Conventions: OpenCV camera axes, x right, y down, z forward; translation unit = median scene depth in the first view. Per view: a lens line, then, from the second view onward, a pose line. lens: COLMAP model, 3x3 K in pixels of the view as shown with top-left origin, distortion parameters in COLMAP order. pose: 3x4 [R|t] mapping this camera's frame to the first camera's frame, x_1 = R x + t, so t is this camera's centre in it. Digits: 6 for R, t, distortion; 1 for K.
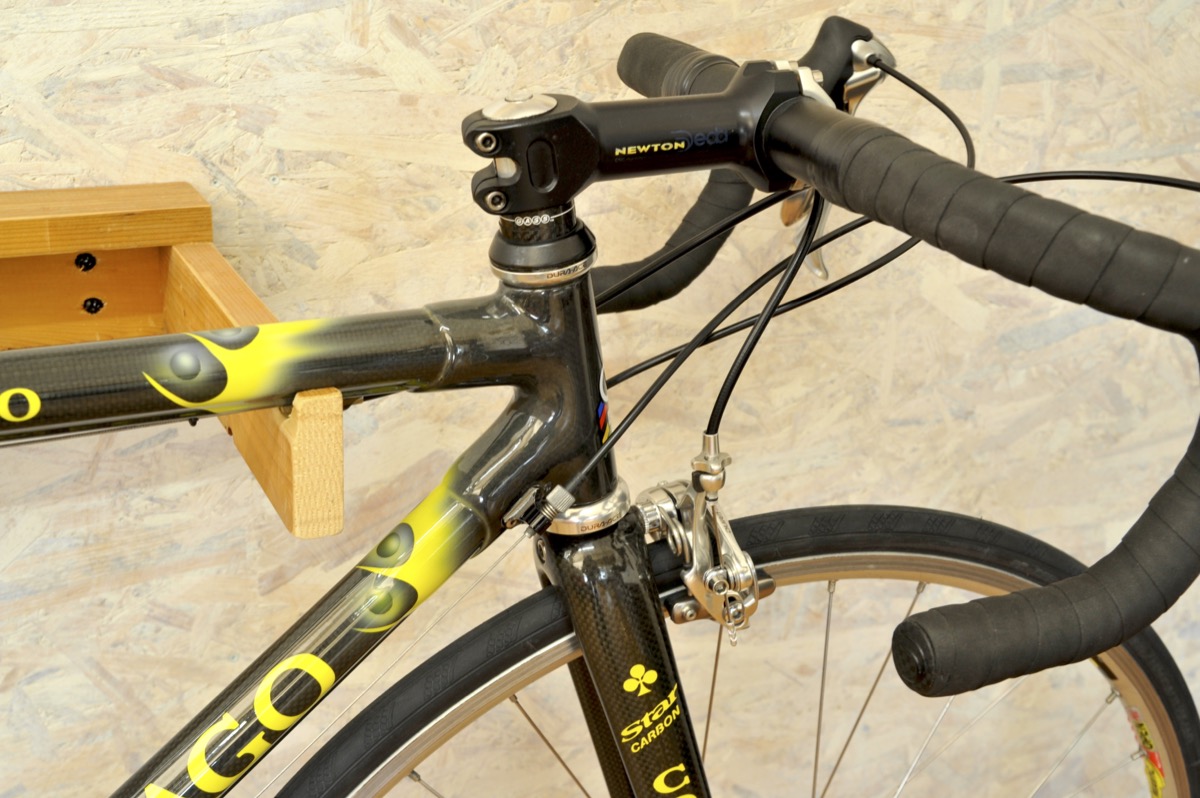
lens RADIAL K [[1660.8, 0, 599.6], [0, 1660.8, 400.7], [0, 0, 1]] dist [0.029635, 0.000000]
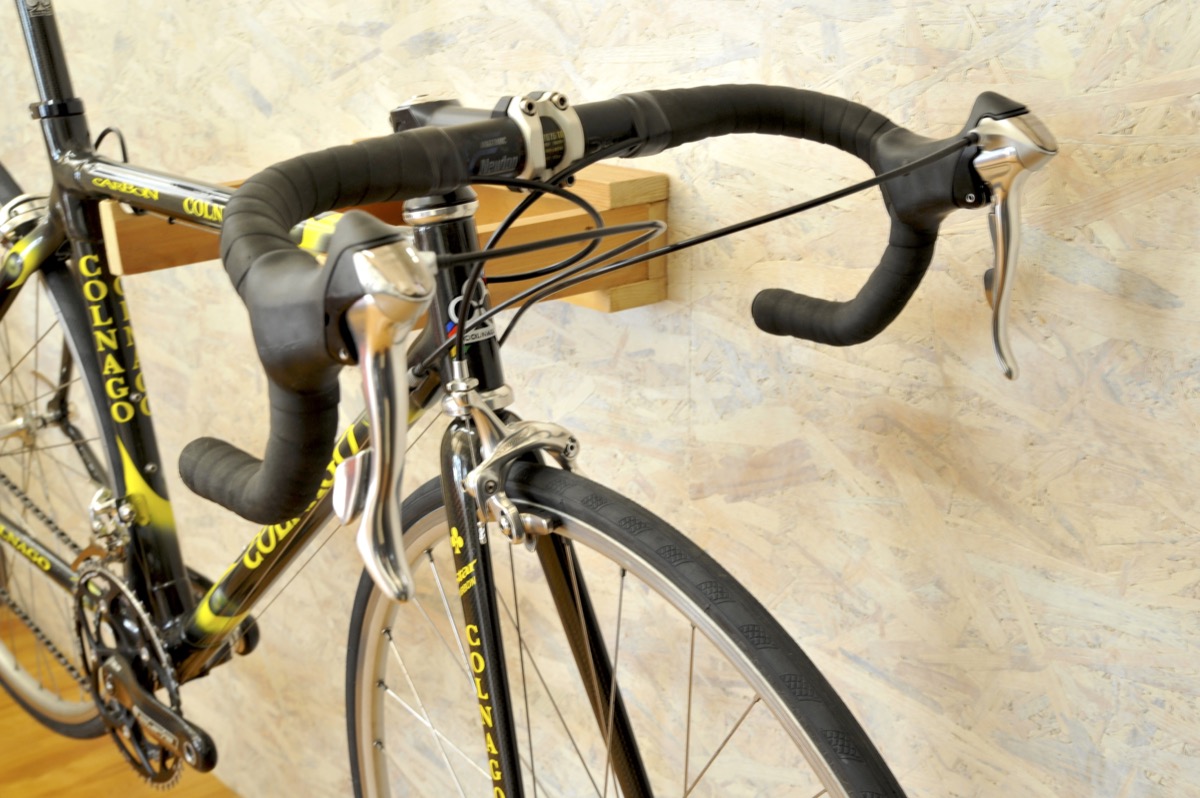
lens RADIAL K [[1660.8, 0, 597.8], [0, 1660.8, 400.4], [0, 0, 1]] dist [0.029635, 0.000000]
pose [[0.180668, 0.223194, -0.957885, 1.031616], [-0.308191, 0.937711, 0.160365, -0.145436], [0.934012, 0.266238, 0.238201, 0.604607]]
